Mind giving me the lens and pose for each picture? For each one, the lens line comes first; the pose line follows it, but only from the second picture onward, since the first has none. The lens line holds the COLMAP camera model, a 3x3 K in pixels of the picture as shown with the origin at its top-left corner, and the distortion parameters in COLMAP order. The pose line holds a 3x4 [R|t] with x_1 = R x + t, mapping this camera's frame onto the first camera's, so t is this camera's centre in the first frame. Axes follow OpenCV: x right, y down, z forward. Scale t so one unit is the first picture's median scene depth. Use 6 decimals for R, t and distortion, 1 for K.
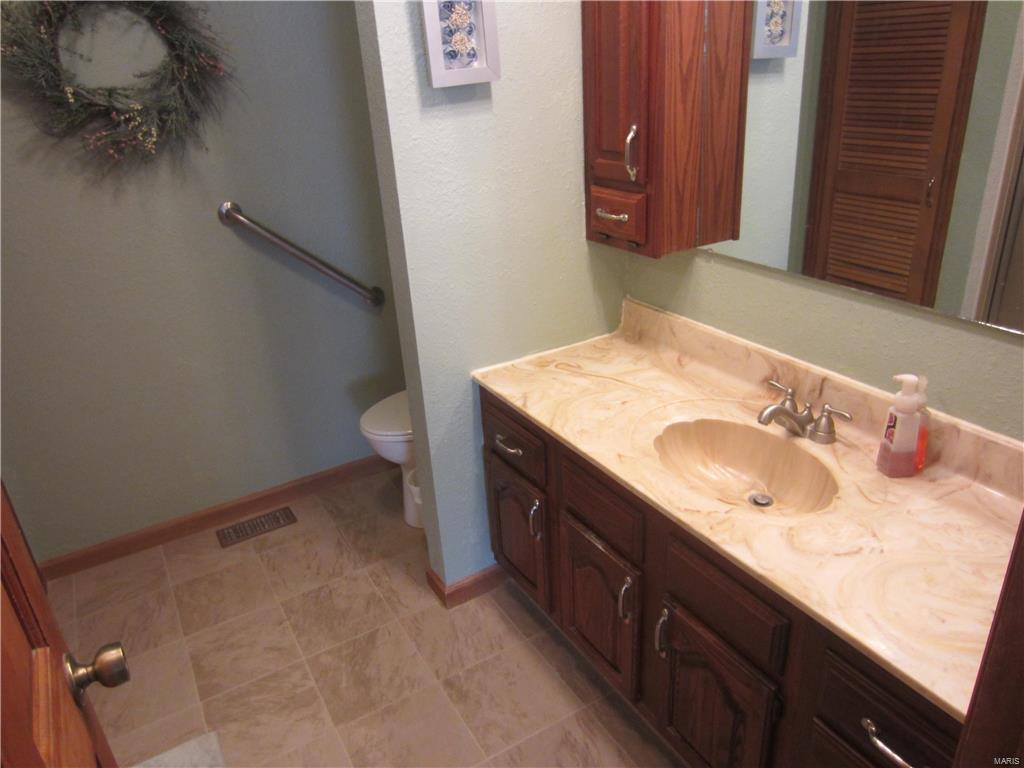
lens RADIAL K [[735.6, 0, 511.7], [0, 735.6, 384.4], [0, 0, 1]] dist [-0.034716, 0.015855]
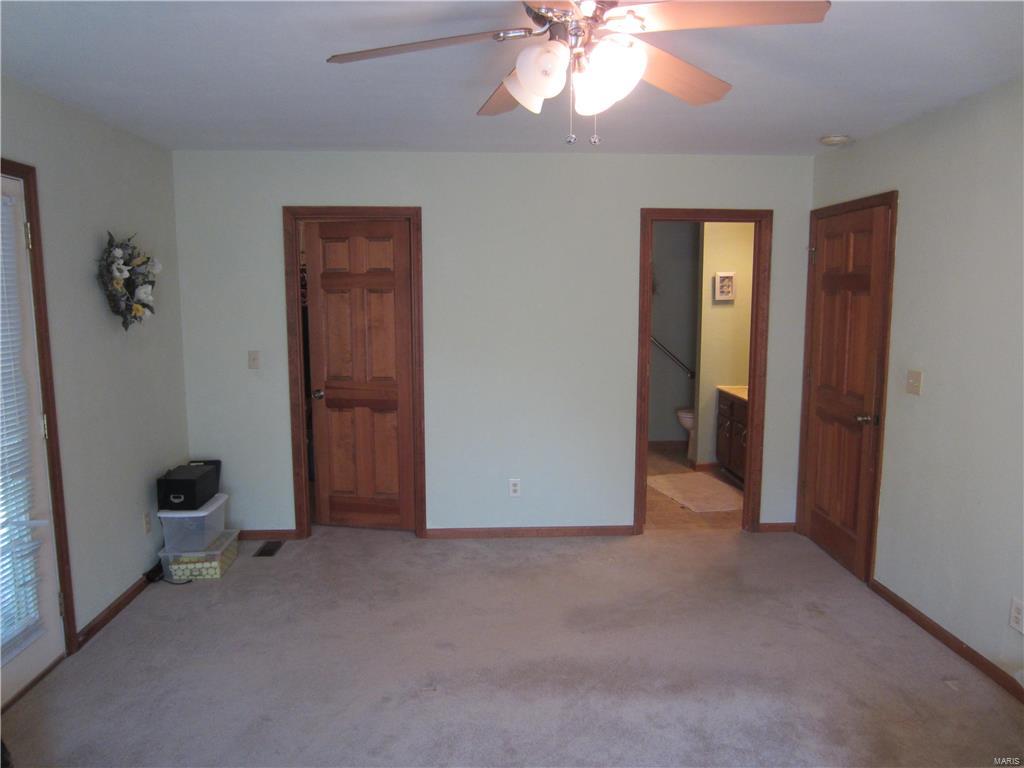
lens RADIAL K [[735.6, 0, 512.0], [0, 735.6, 384.0], [0, 0, 1]] dist [-0.034716, 0.015855]
pose [[0.876632, 0.116316, -0.466891, 0.725069], [-0.242467, 0.944921, -0.219848, 0.996521], [0.415603, 0.305931, 0.856551, -2.324377]]
